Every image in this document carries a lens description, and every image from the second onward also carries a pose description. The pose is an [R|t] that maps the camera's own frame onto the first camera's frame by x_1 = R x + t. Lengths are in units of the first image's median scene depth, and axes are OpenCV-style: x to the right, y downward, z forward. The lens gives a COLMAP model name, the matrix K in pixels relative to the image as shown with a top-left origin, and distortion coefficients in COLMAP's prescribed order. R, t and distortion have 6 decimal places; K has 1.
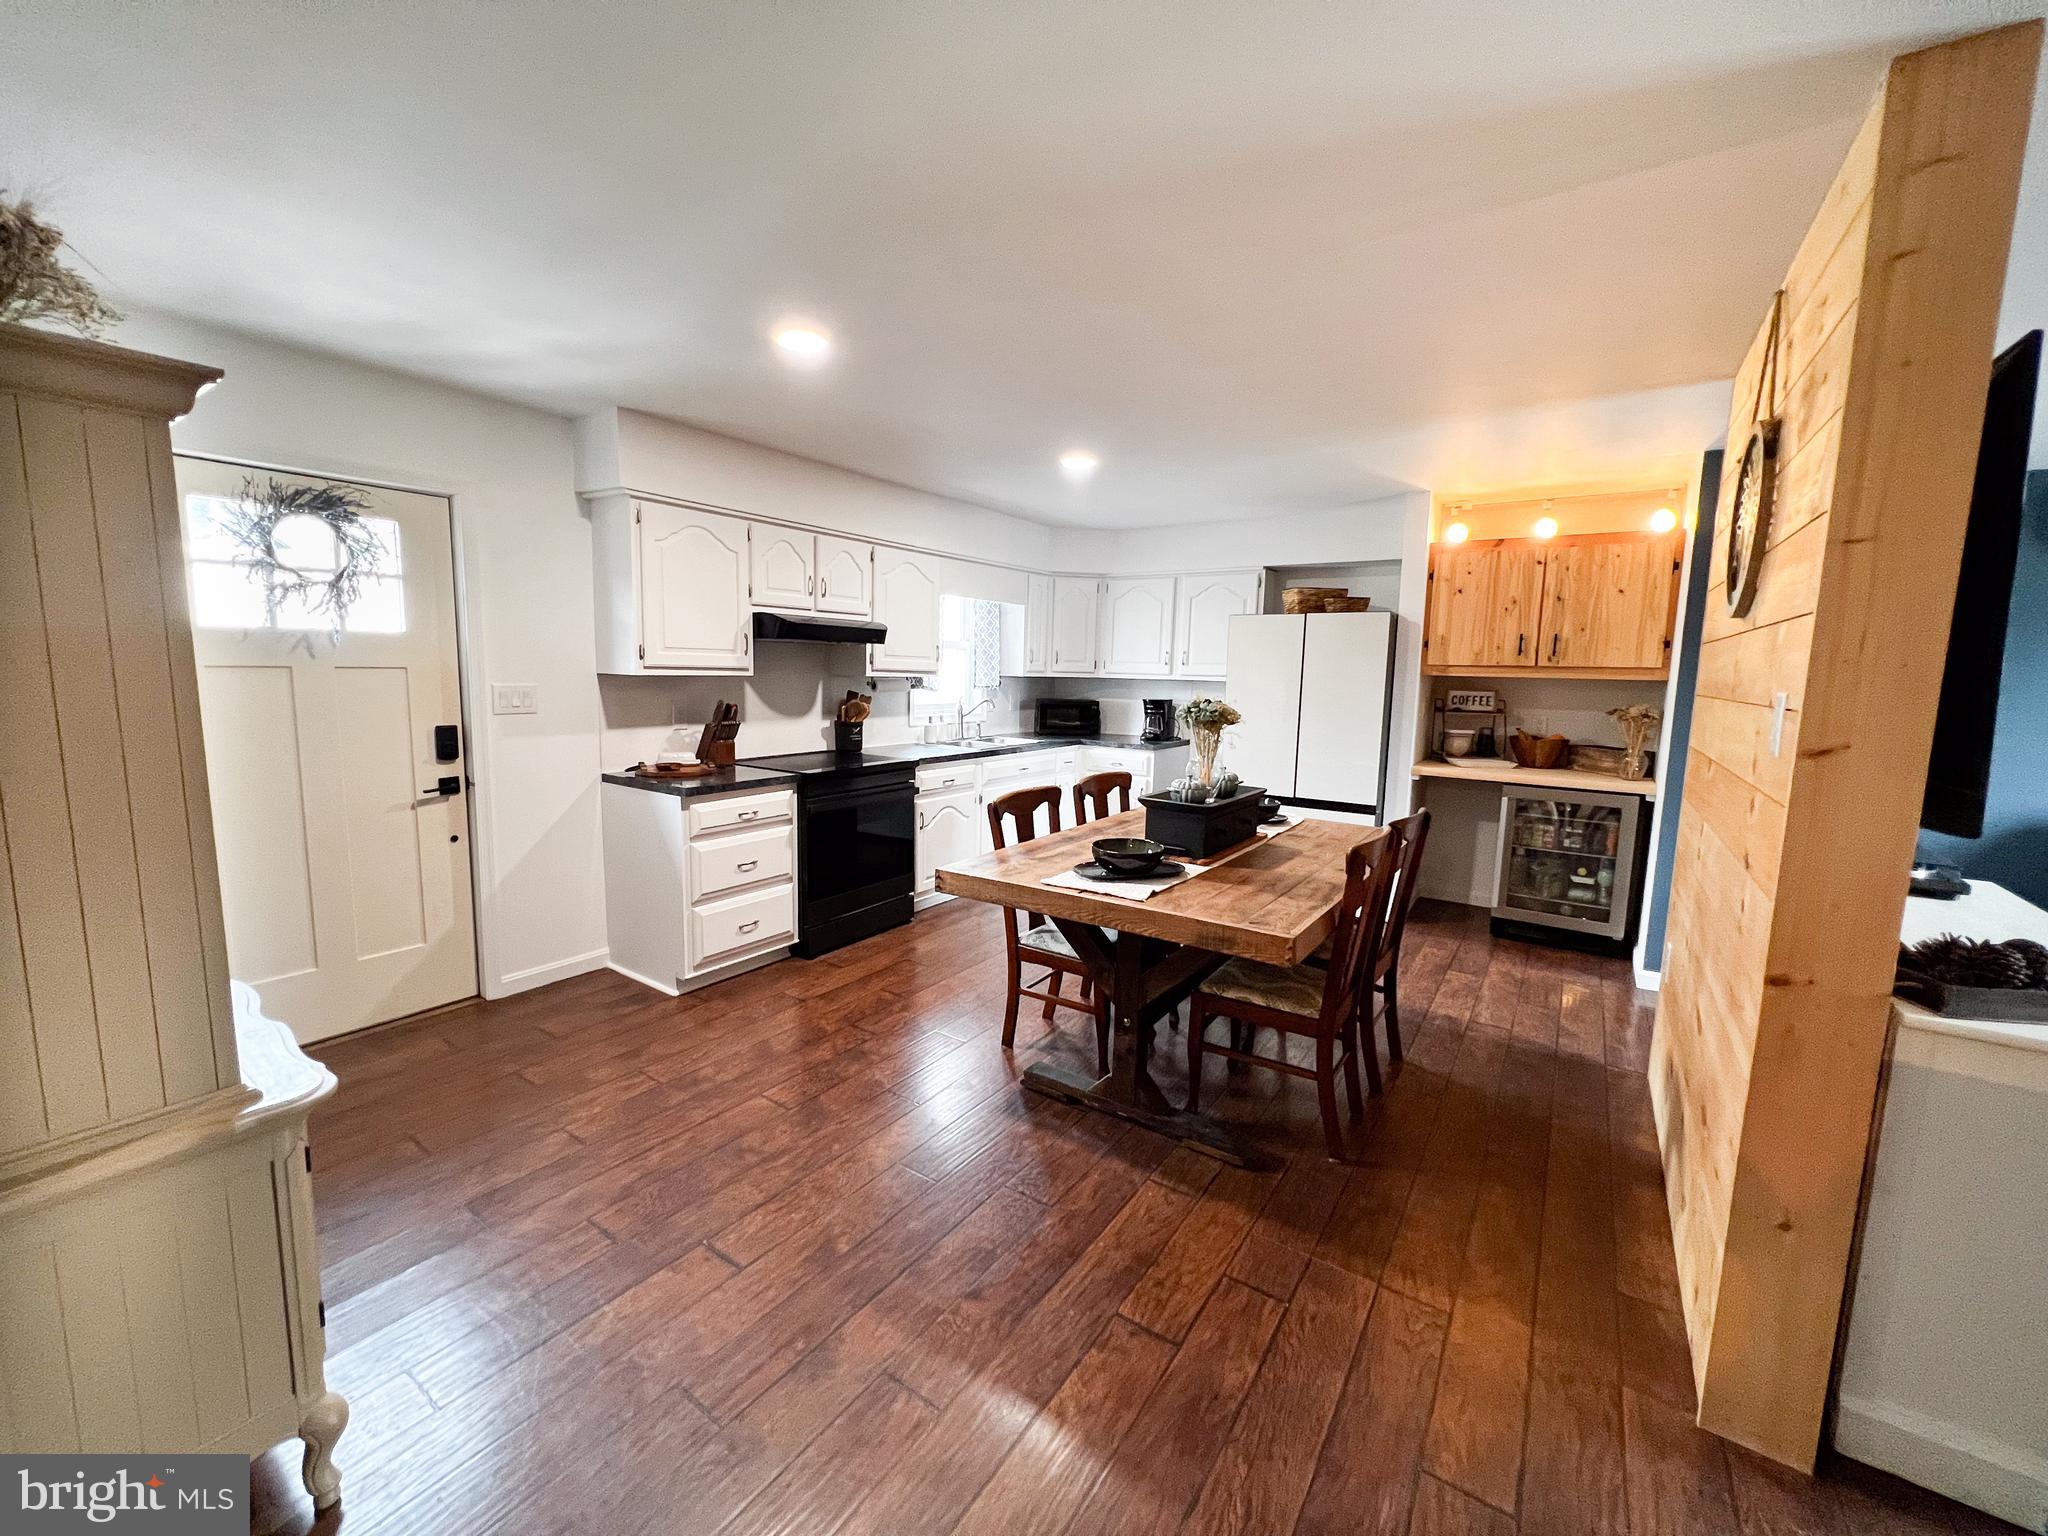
lens RADIAL K [[817.8, 0, 1024.0], [0, 817.8, 768.0], [0, 0, 1]] dist [-0.001849, 0.000446]
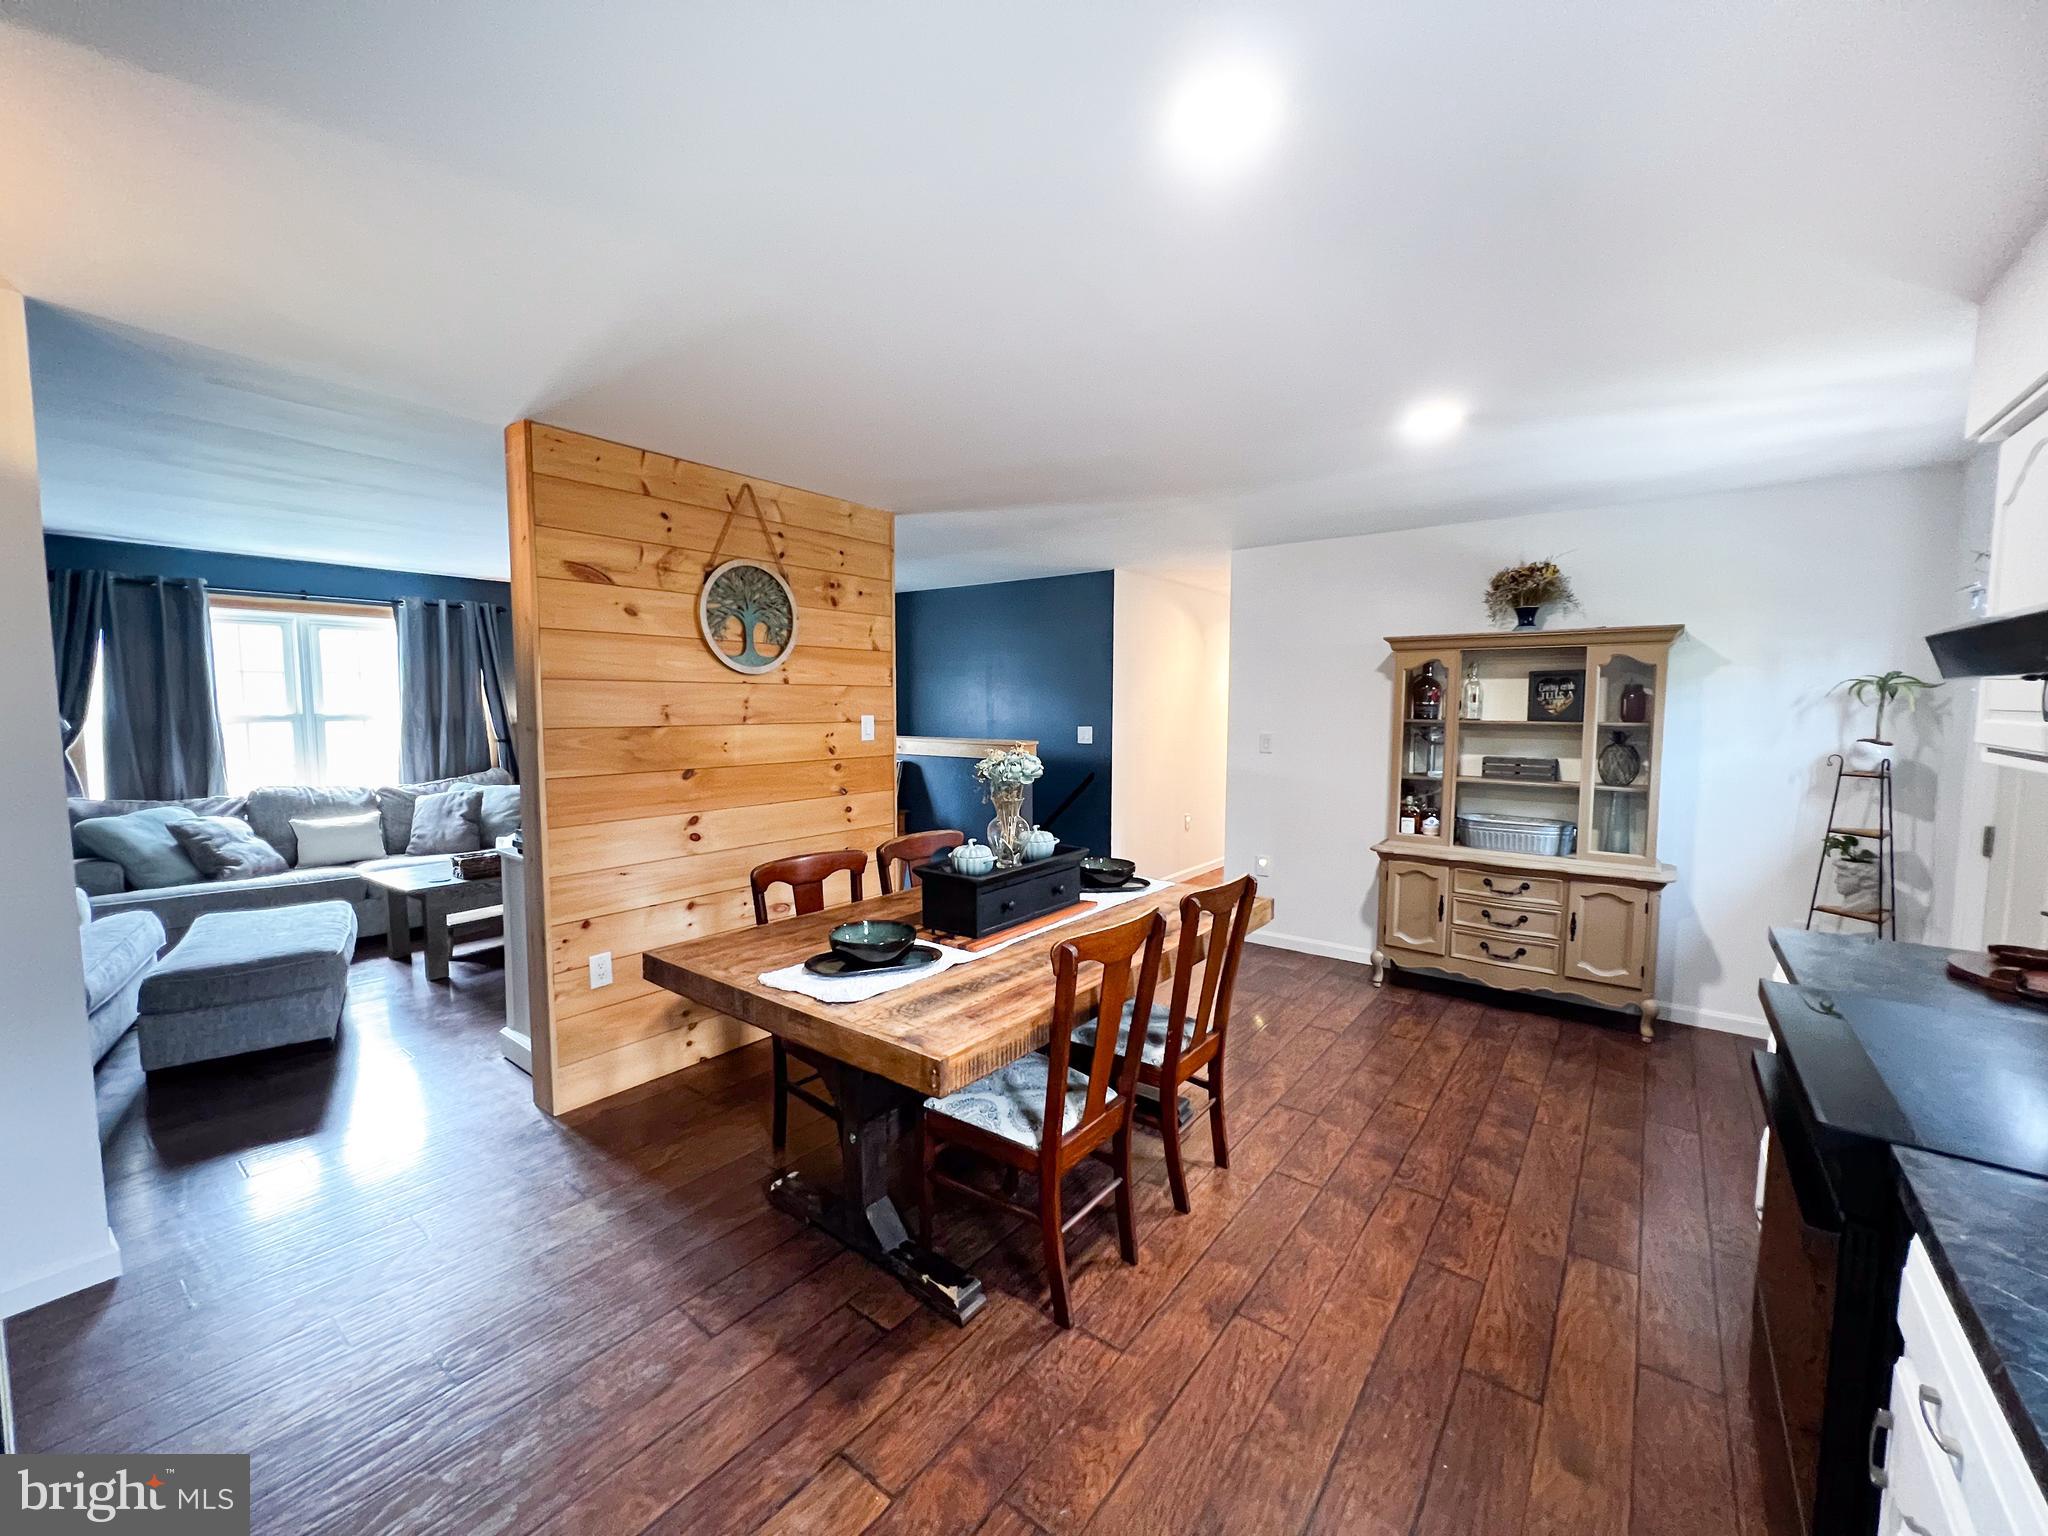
lens RADIAL K [[818.7, 0, 1020.7], [0, 818.7, 766.5], [0, 0, 1]] dist [-0.003316, 0.000331]
pose [[-0.997814, -0.030663, 0.058548, 0.120608], [-0.018153, 0.978944, 0.203319, -0.186480], [-0.063549, 0.201812, -0.977360, 1.397523]]
